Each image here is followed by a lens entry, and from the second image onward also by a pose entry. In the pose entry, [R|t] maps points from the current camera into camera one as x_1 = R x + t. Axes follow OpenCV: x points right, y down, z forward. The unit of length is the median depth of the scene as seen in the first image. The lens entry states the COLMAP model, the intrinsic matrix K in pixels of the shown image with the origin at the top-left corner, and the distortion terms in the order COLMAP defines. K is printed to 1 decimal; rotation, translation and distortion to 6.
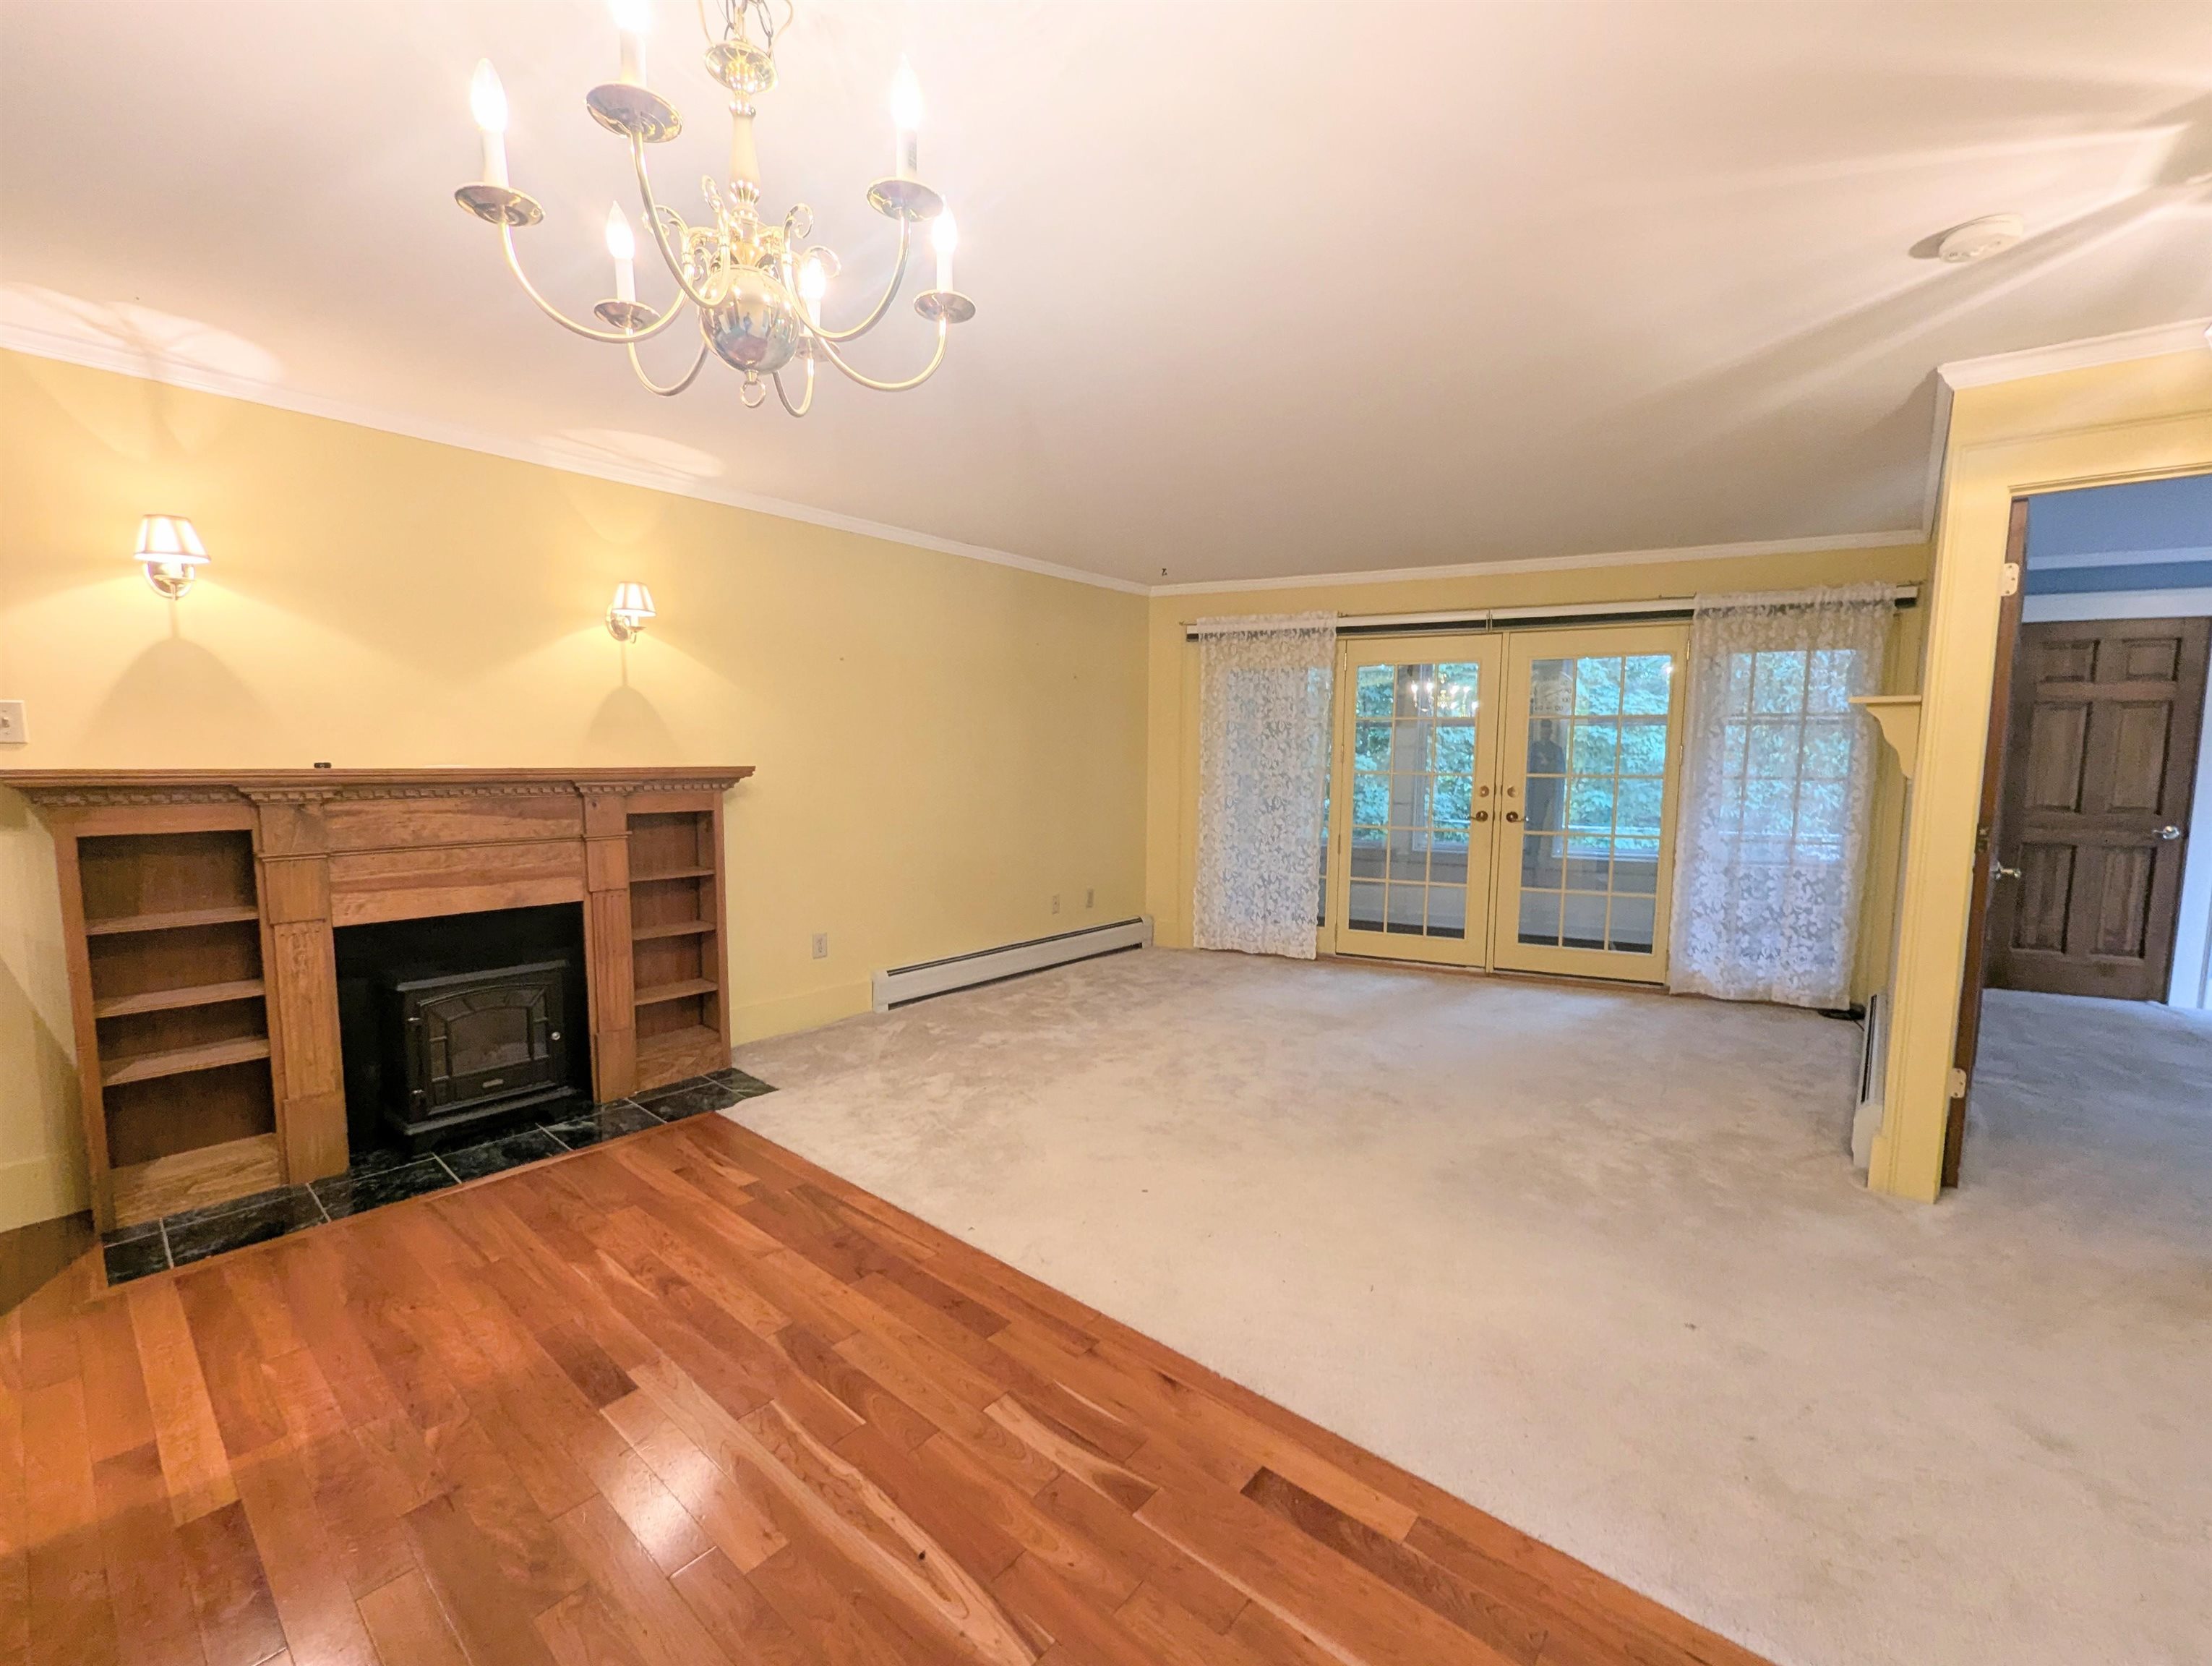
lens RADIAL K [[918.6, 0, 1107.0], [0, 918.6, 844.4], [0, 0, 1]] dist [0.001063, -0.000572]
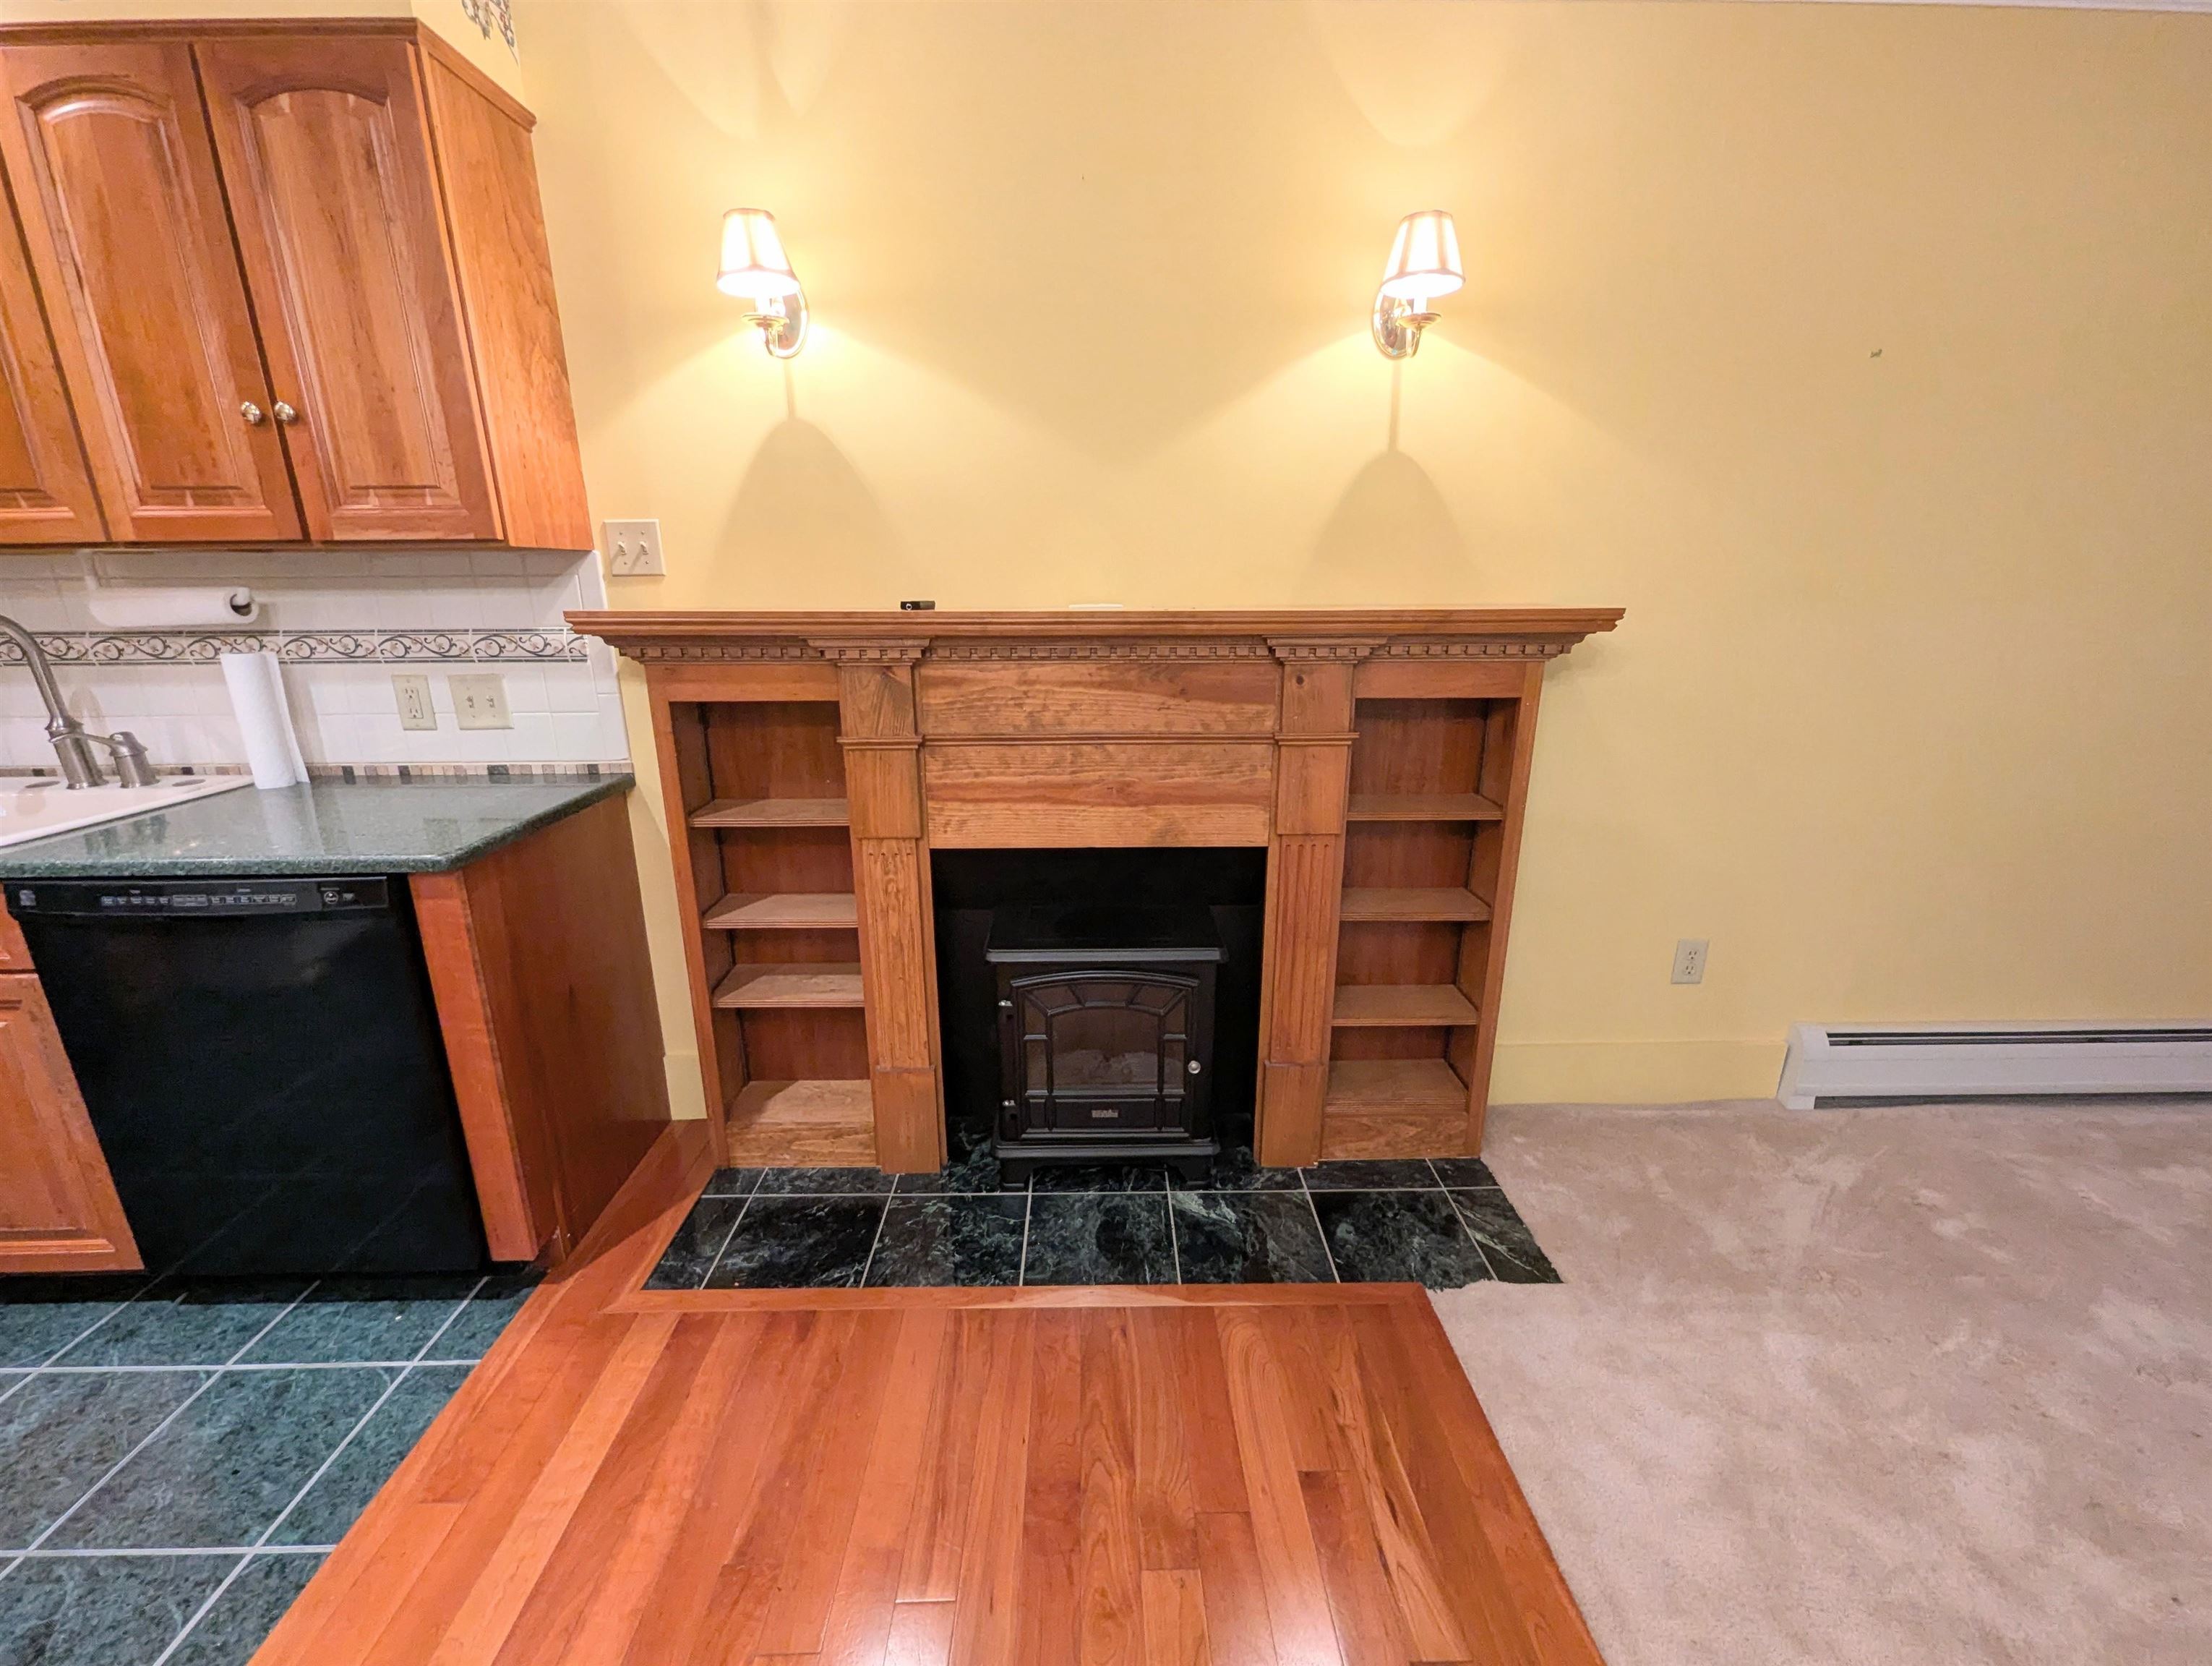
lens RADIAL K [[918.6, 0, 1103.1], [0, 918.6, 845.3], [0, 0, 1]] dist [0.001063, -0.000572]
pose [[0.661230, 0.198786, -0.723367, -0.196234], [-0.064476, 0.975744, 0.209204, -0.047824], [0.747408, -0.091692, 0.658008, 0.482694]]
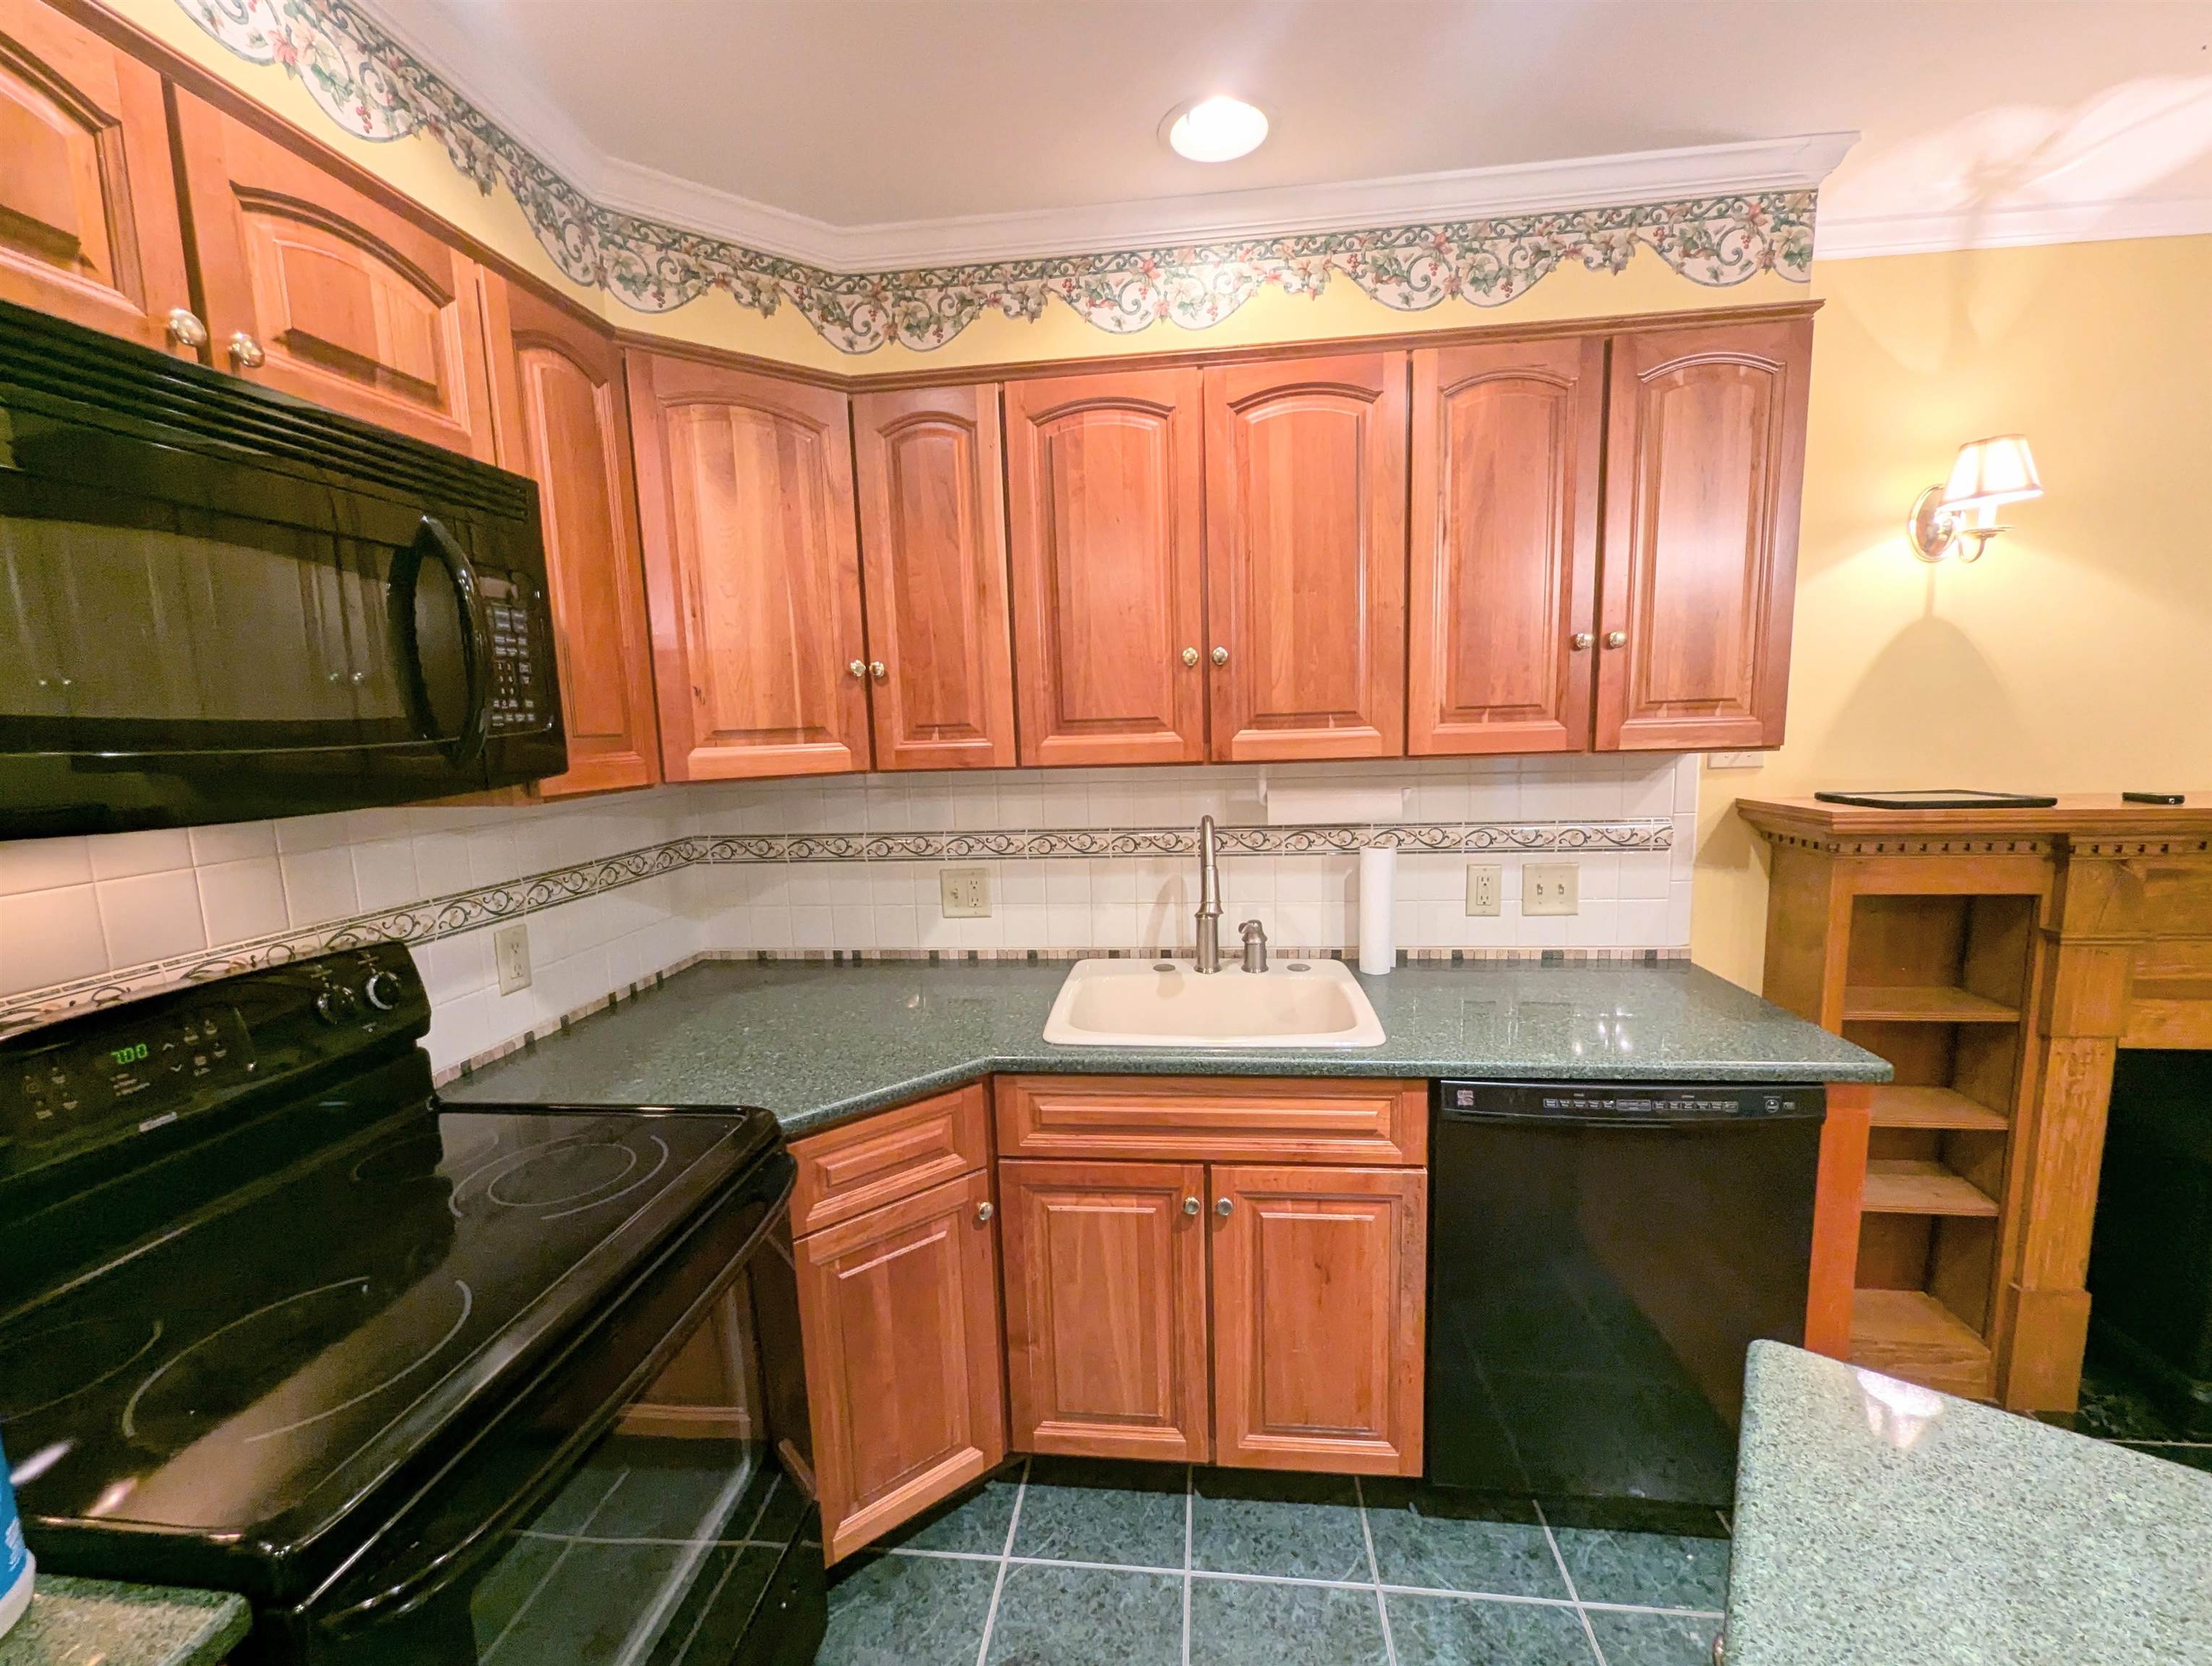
lens RADIAL K [[918.6, 0, 1102.5], [0, 918.6, 845.3], [0, 0, 1]] dist [0.001063, -0.000572]
pose [[0.555727, 0.090828, -0.826388, -0.536946], [-0.048636, 0.995864, 0.076749, -0.049385], [0.829941, -0.002459, 0.557846, 0.039832]]
